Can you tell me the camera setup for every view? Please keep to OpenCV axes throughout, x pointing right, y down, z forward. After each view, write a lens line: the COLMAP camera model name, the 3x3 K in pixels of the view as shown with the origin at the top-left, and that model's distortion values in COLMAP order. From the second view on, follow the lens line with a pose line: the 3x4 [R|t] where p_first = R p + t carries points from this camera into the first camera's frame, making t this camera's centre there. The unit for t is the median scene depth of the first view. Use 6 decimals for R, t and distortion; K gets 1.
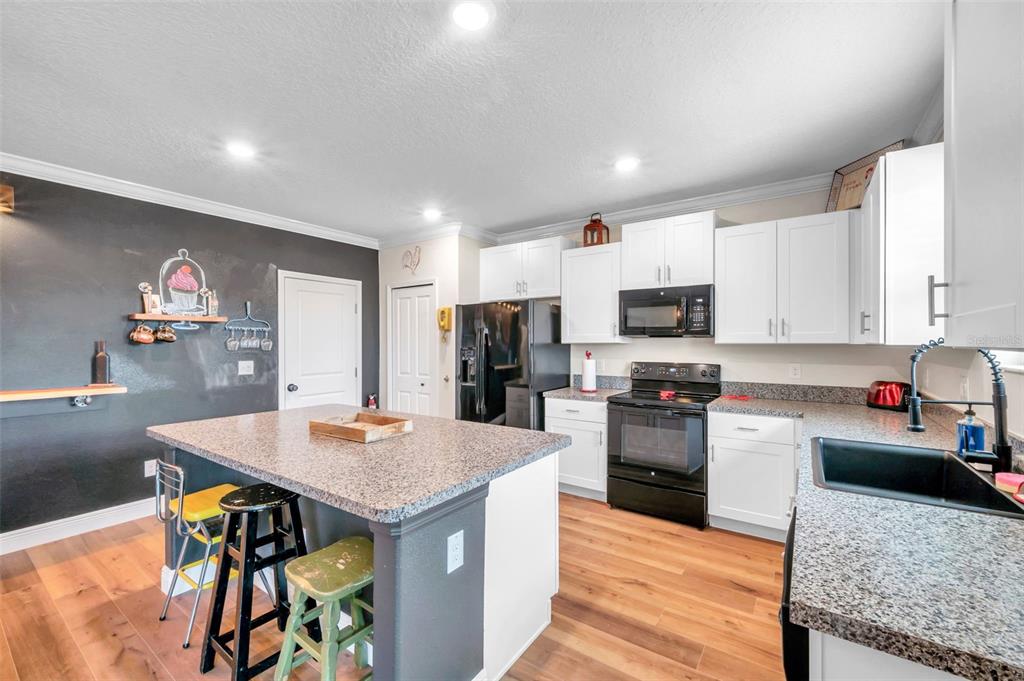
lens RADIAL K [[405.3, 0, 522.2], [0, 405.3, 341.9], [0, 0, 1]] dist [0.000302, 0.000156]
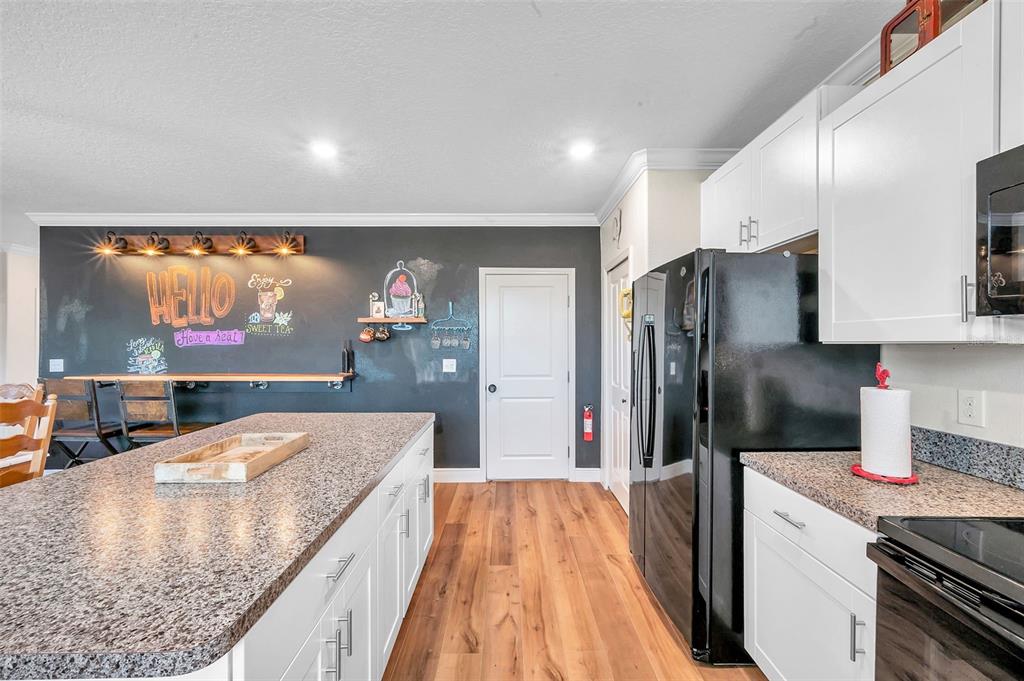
lens RADIAL K [[405.3, 0, 512.1], [0, 405.3, 343.9], [0, 0, 1]] dist [0.000302, 0.000156]
pose [[0.577967, 0.004324, -0.816049, 0.282484], [-0.001359, 0.999990, 0.004335, 0.003300], [0.816059, -0.001397, 0.577967, 0.558327]]
